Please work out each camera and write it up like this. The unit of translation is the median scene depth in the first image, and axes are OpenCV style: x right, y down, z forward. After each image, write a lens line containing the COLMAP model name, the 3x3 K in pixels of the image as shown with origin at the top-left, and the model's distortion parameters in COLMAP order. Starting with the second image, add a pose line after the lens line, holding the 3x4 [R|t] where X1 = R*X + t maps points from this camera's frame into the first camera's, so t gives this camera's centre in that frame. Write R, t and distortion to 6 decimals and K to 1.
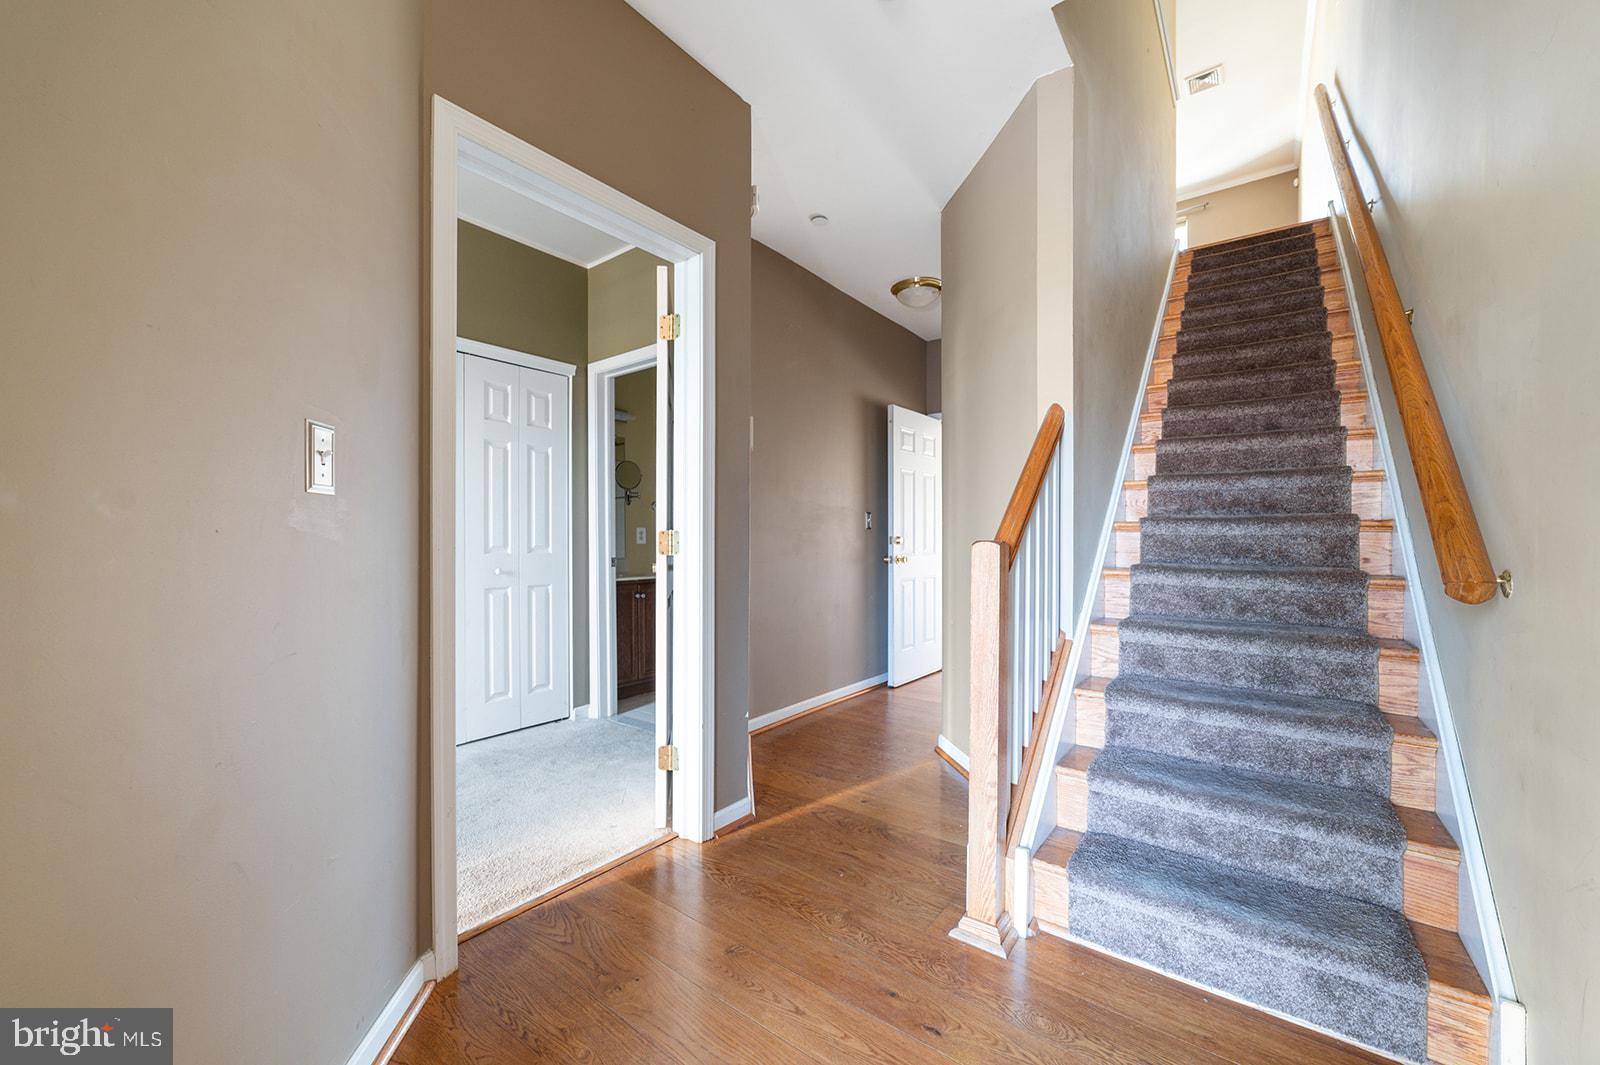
lens RADIAL K [[618.8, 0, 799.6], [0, 618.8, 543.1], [0, 0, 1]] dist [-0.011267, 0.001769]
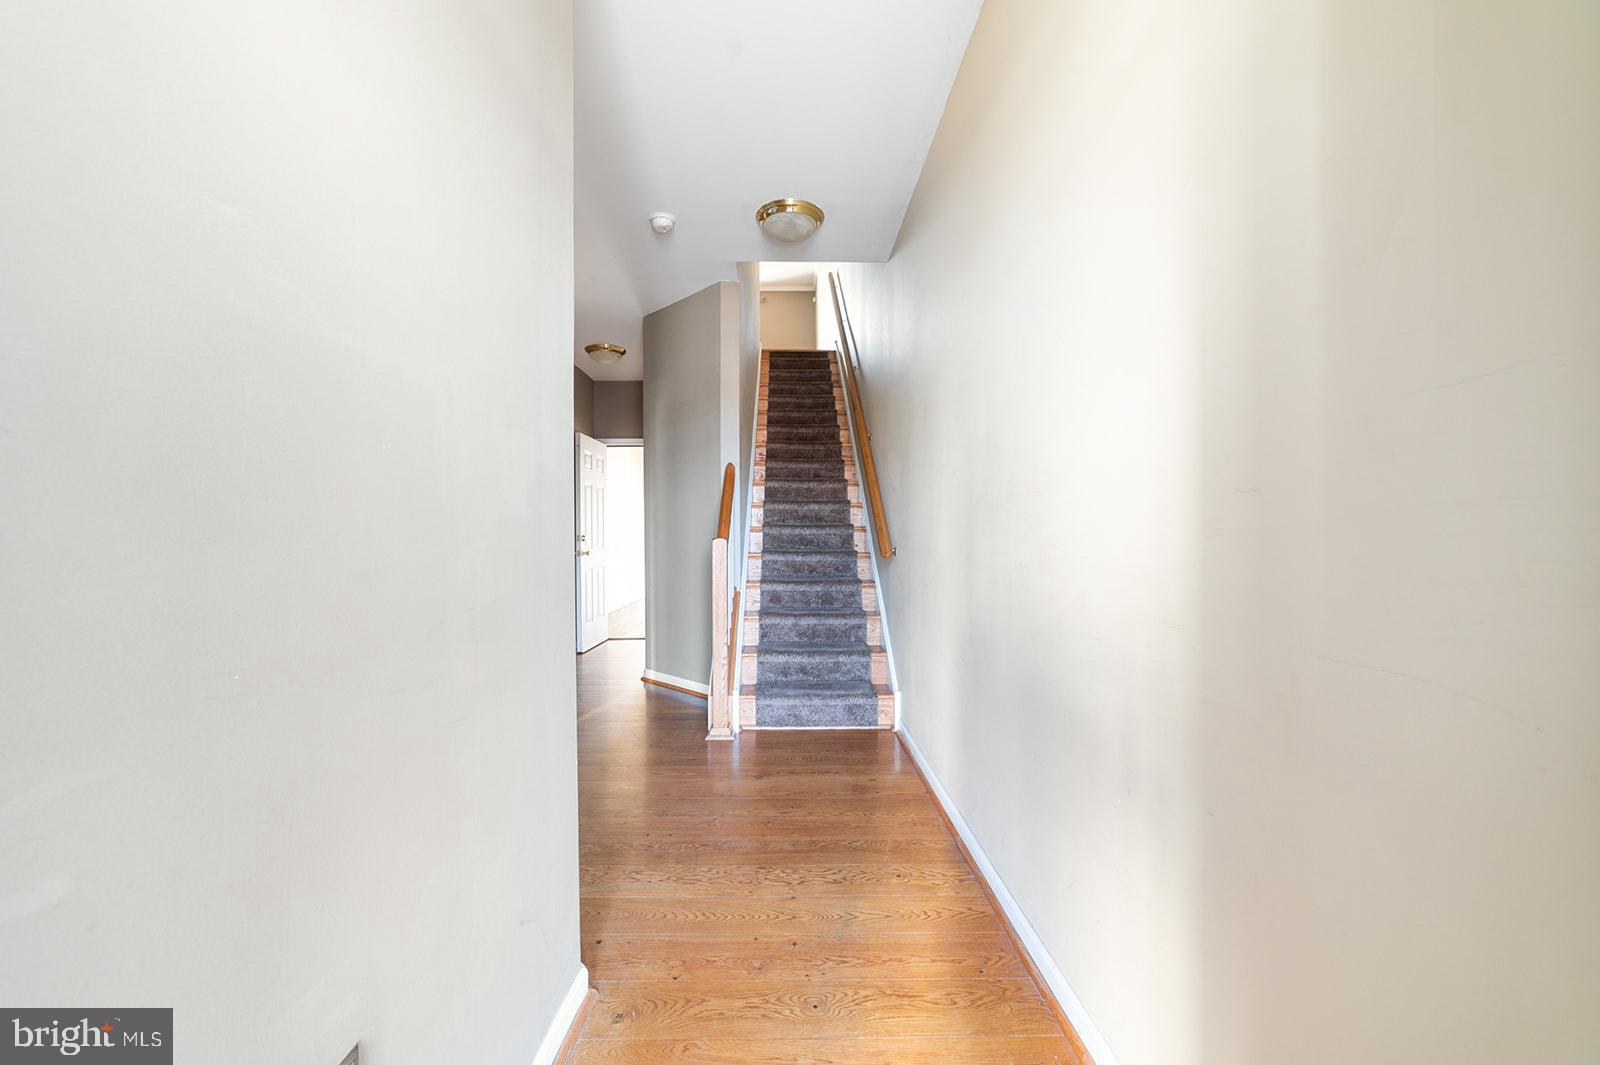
lens RADIAL K [[618.8, 0, 798.6], [0, 618.8, 532.0], [0, 0, 1]] dist [-0.011267, 0.001769]
pose [[0.784818, -0.004380, 0.619711, -0.528548], [0.011597, 0.999904, -0.007619, -0.004492], [-0.619618, 0.013166, 0.784793, -0.526249]]
